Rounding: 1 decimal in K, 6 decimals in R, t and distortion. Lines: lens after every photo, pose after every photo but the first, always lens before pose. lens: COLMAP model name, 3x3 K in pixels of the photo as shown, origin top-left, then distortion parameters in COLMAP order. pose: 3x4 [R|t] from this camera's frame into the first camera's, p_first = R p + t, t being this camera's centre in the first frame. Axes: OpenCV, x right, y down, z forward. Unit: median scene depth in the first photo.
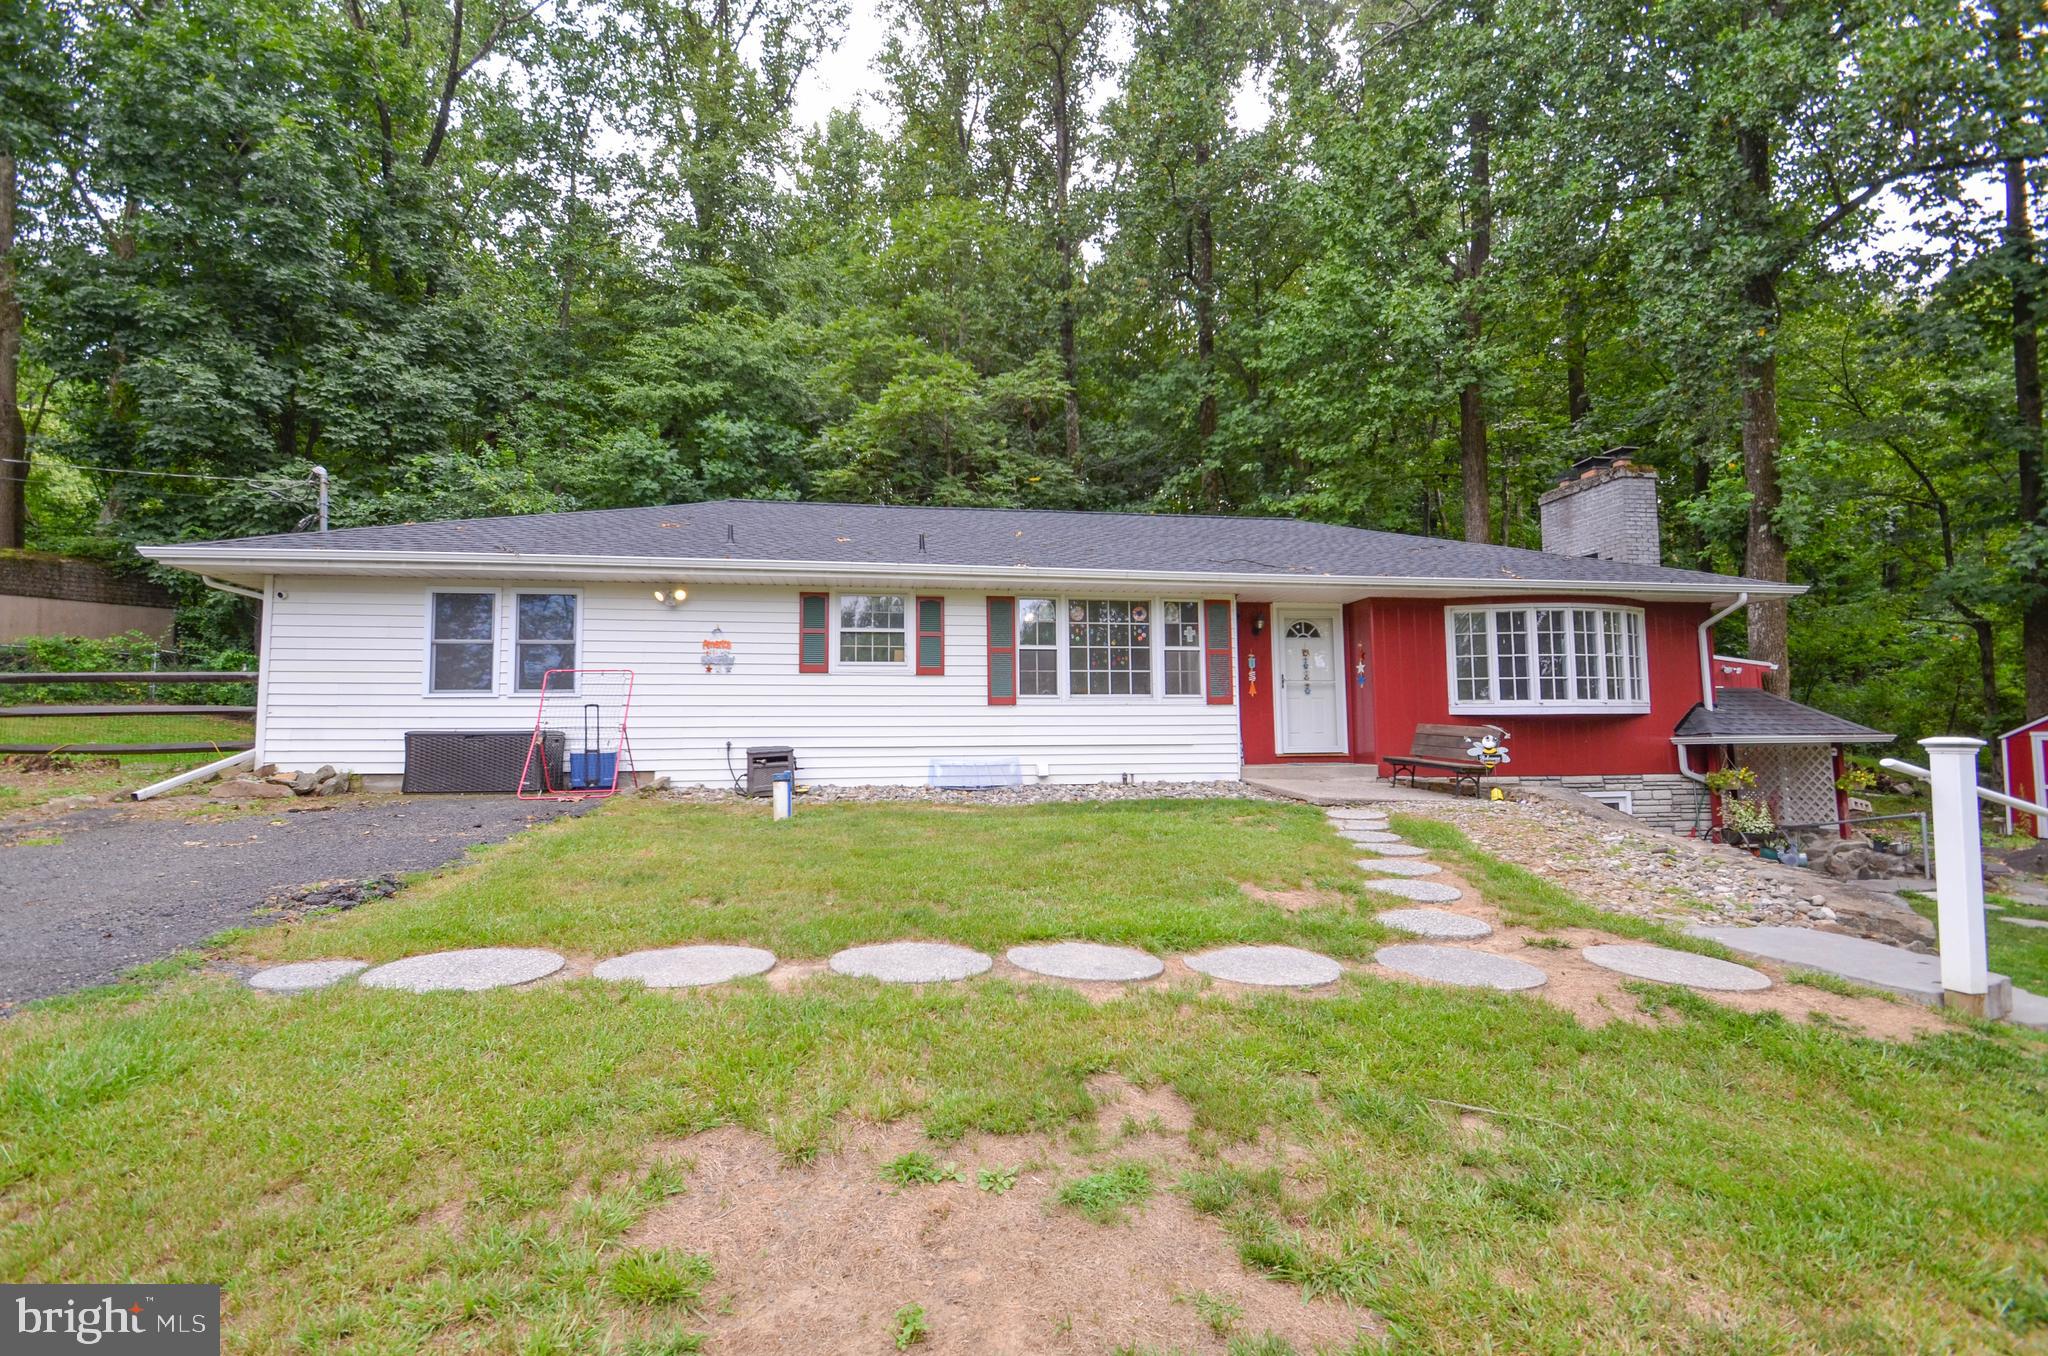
lens RADIAL K [[938.3, 0, 1059.4], [0, 938.3, 689.1], [0, 0, 1]] dist [0.022087, -0.012360]
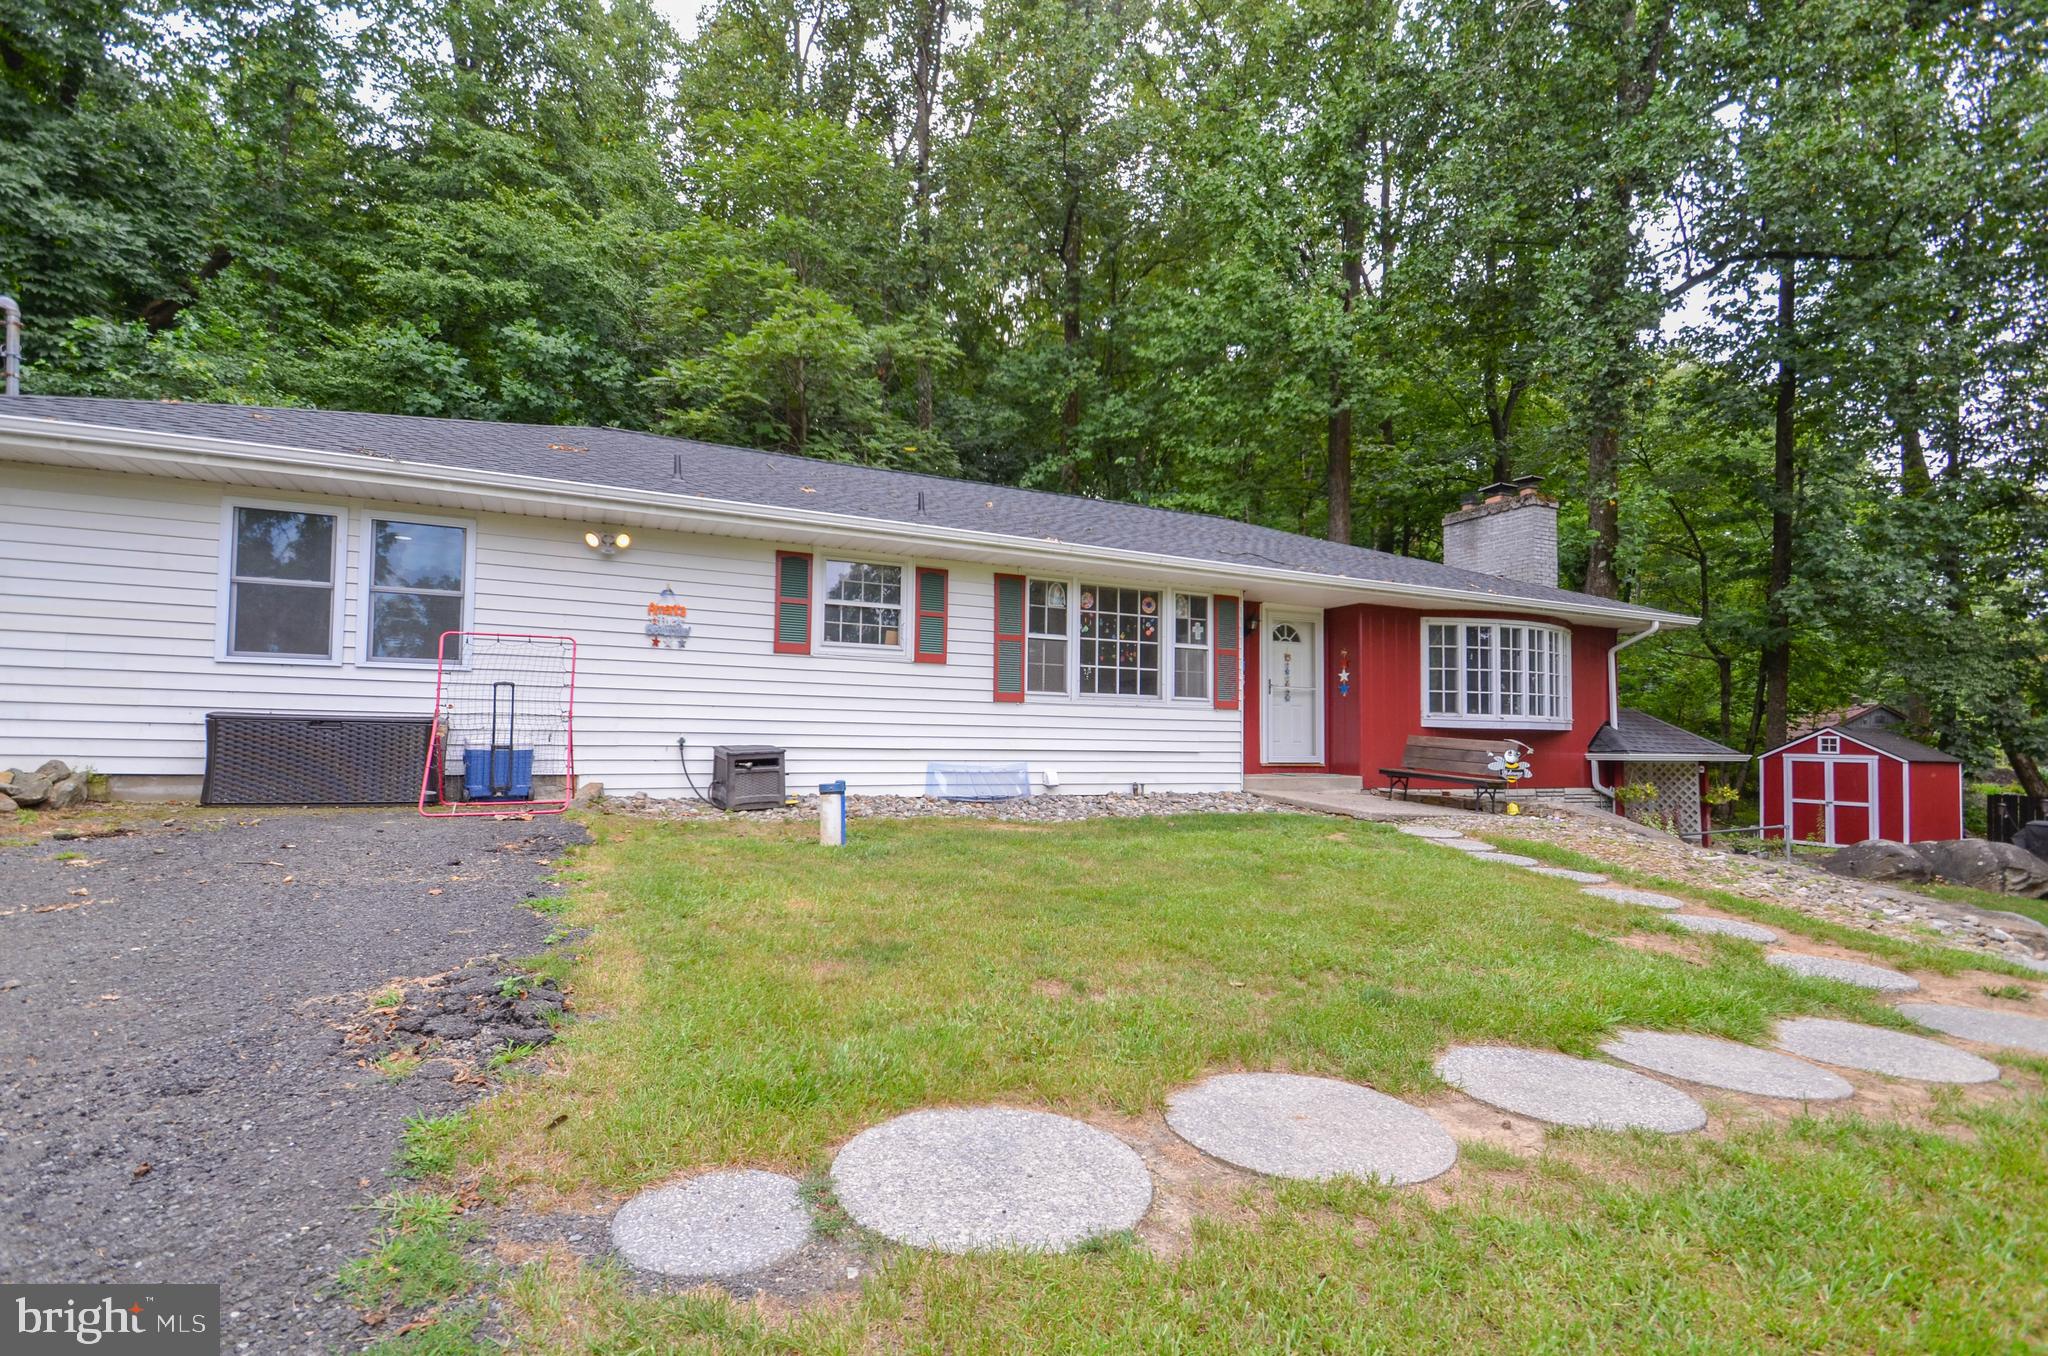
lens RADIAL K [[938.3, 0, 1039.3], [0, 938.3, 717.1], [0, 0, 1]] dist [0.022087, -0.012360]
pose [[0.959774, 0.029841, 0.279183, -0.242224], [-0.038599, 0.998918, 0.025927, 0.006679], [-0.278108, -0.035660, 0.959888, 0.152990]]
